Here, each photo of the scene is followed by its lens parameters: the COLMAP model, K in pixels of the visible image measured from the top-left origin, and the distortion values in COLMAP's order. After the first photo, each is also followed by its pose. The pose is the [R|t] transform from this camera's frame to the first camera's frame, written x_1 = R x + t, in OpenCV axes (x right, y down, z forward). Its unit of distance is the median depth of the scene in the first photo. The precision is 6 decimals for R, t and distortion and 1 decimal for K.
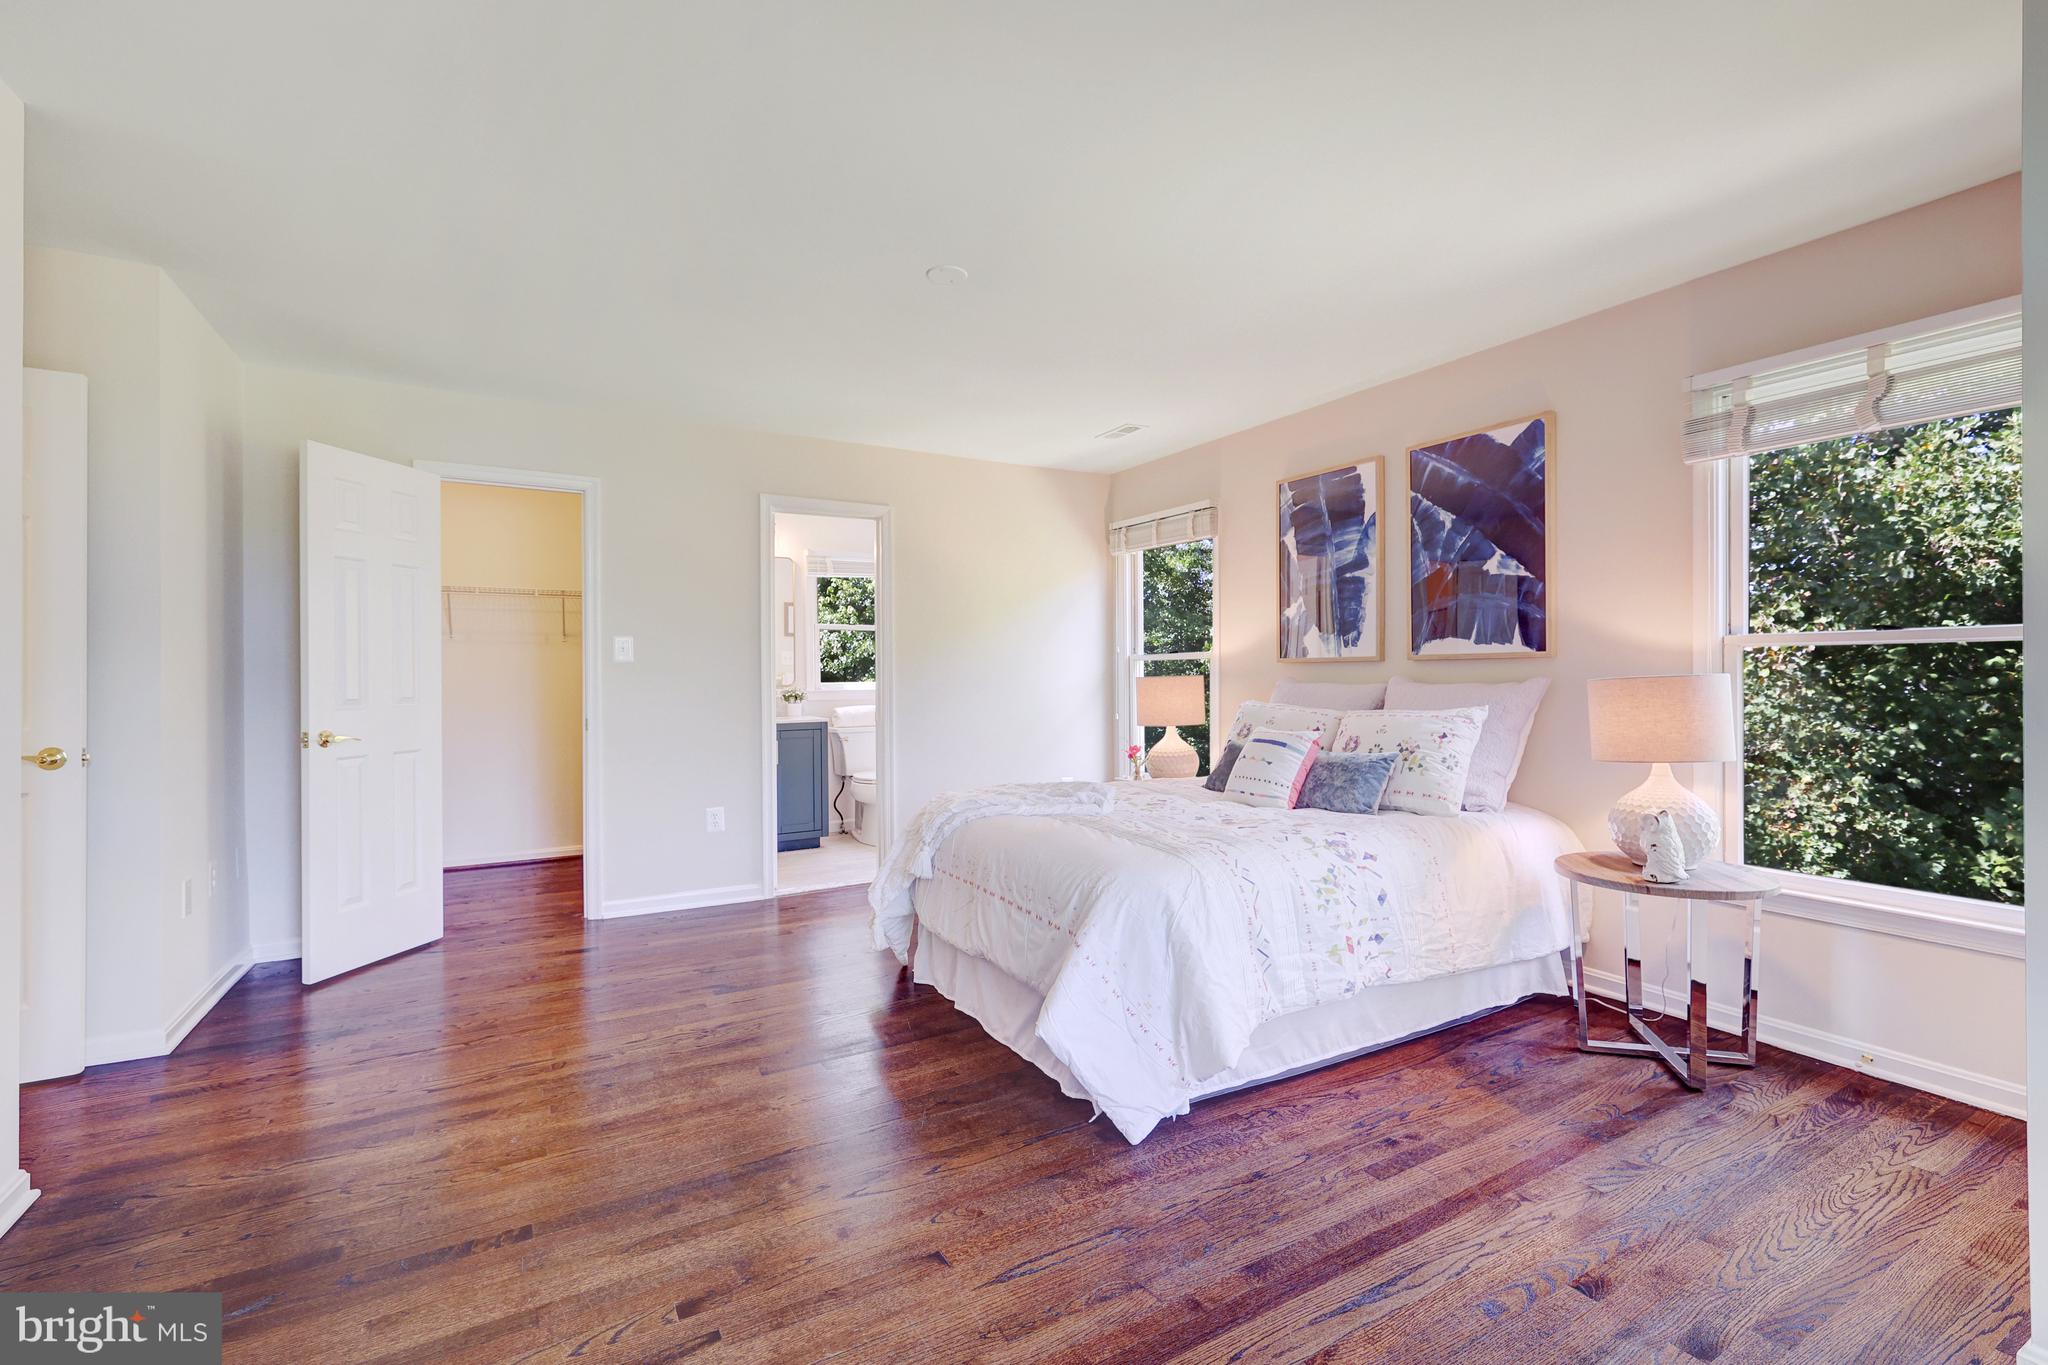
lens RADIAL K [[893.5, 0, 1022.9], [0, 893.5, 678.8], [0, 0, 1]] dist [0.003847, -0.000203]
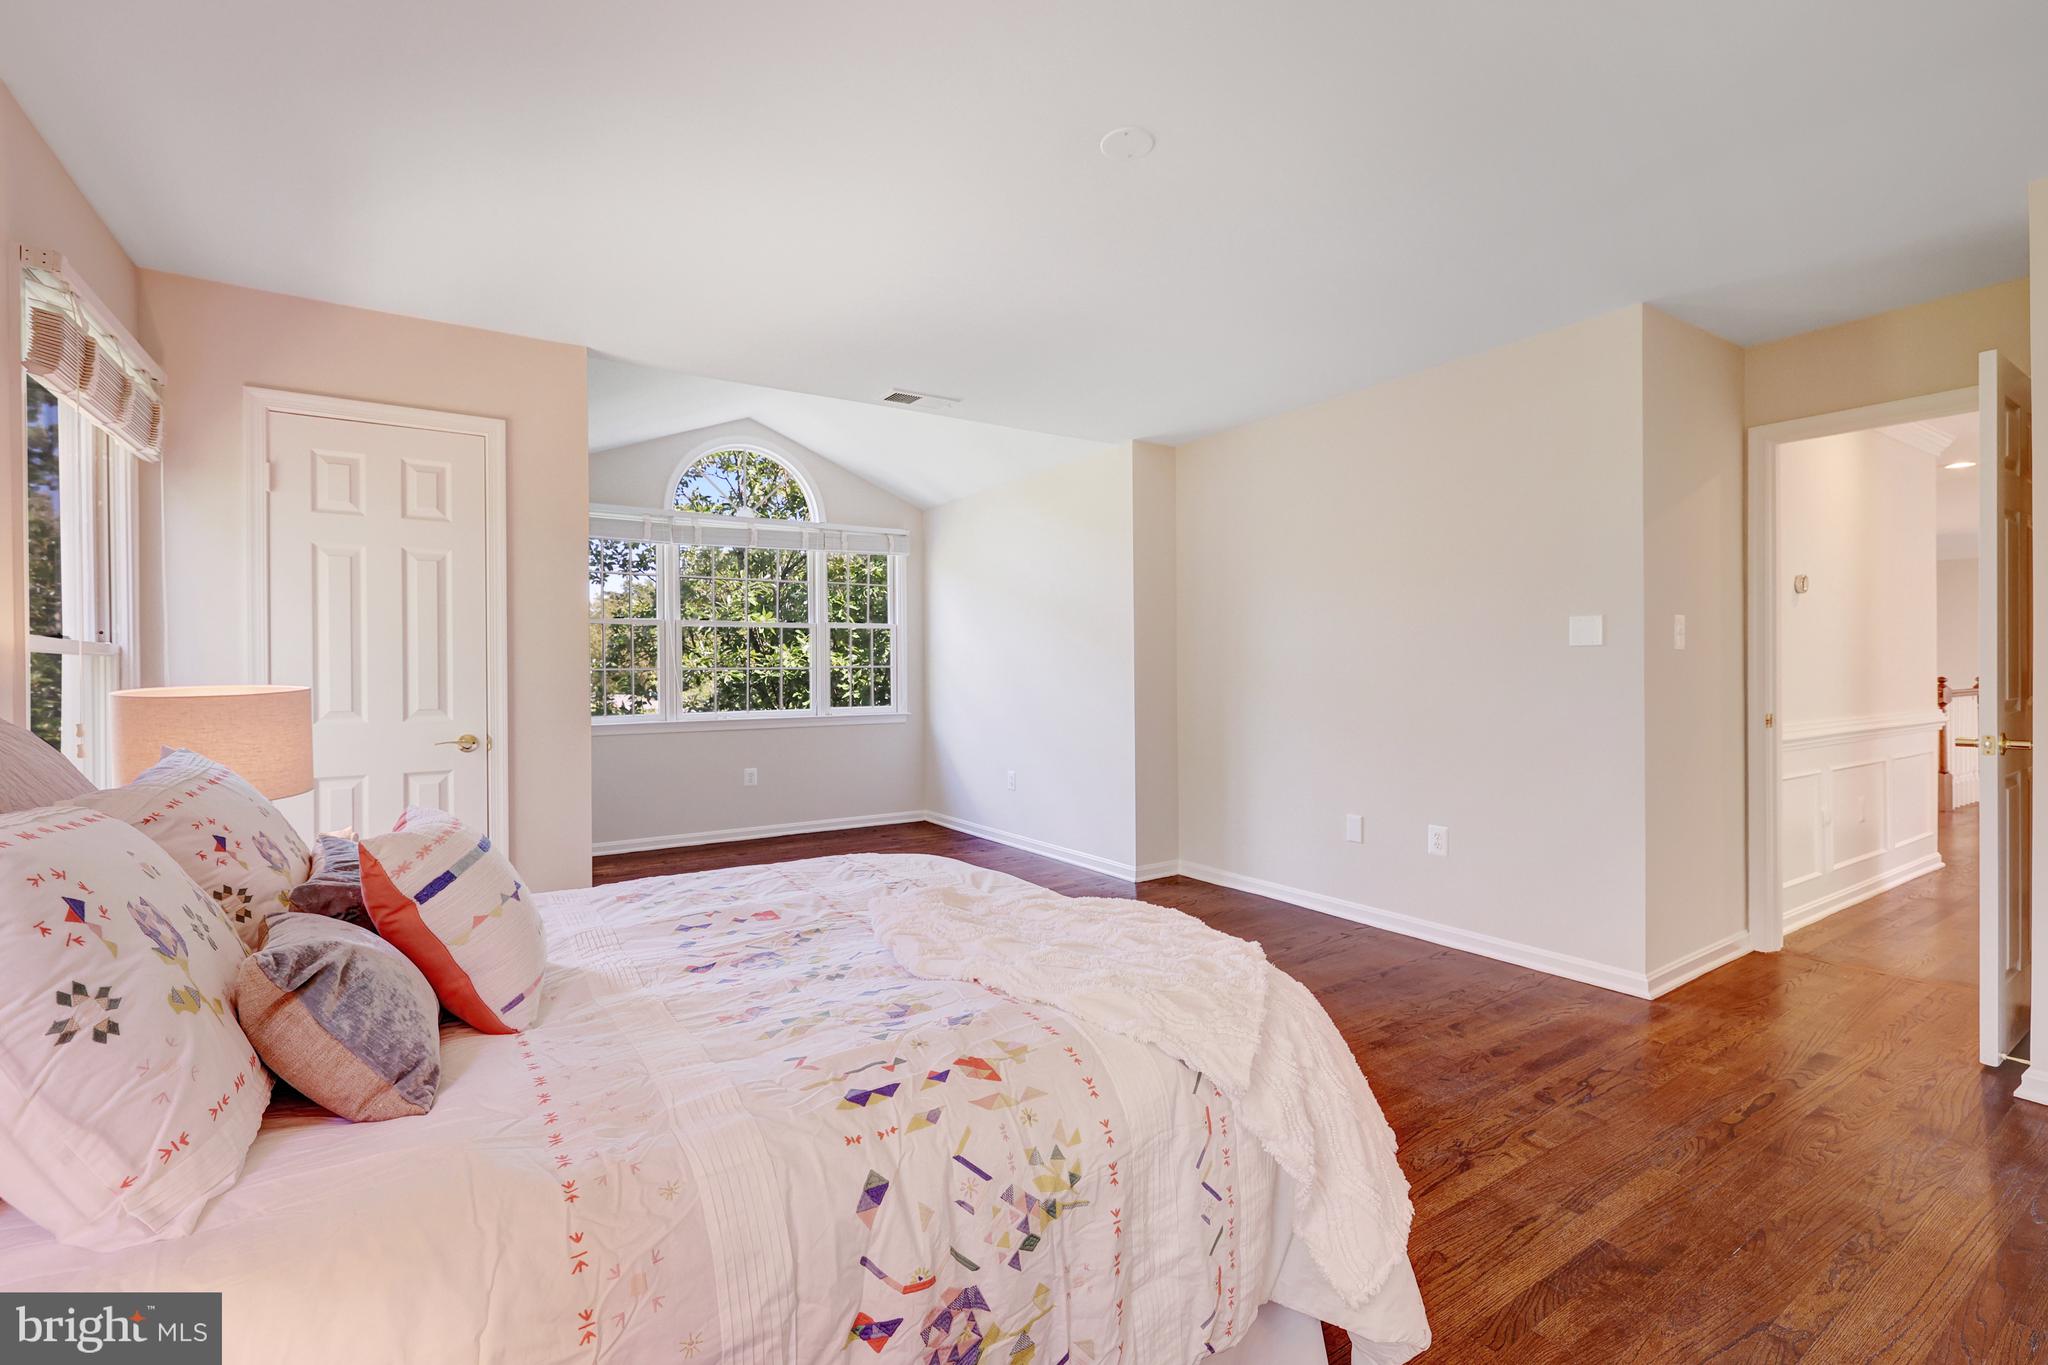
lens RADIAL K [[893.5, 0, 1024.1], [0, 893.5, 678.5], [0, 0, 1]] dist [0.003847, -0.000203]
pose [[-0.997875, 0.009446, -0.064469, 0.053809], [0.008952, 0.999928, 0.007949, -0.003208], [0.064540, 0.007355, -0.997888, 1.721406]]
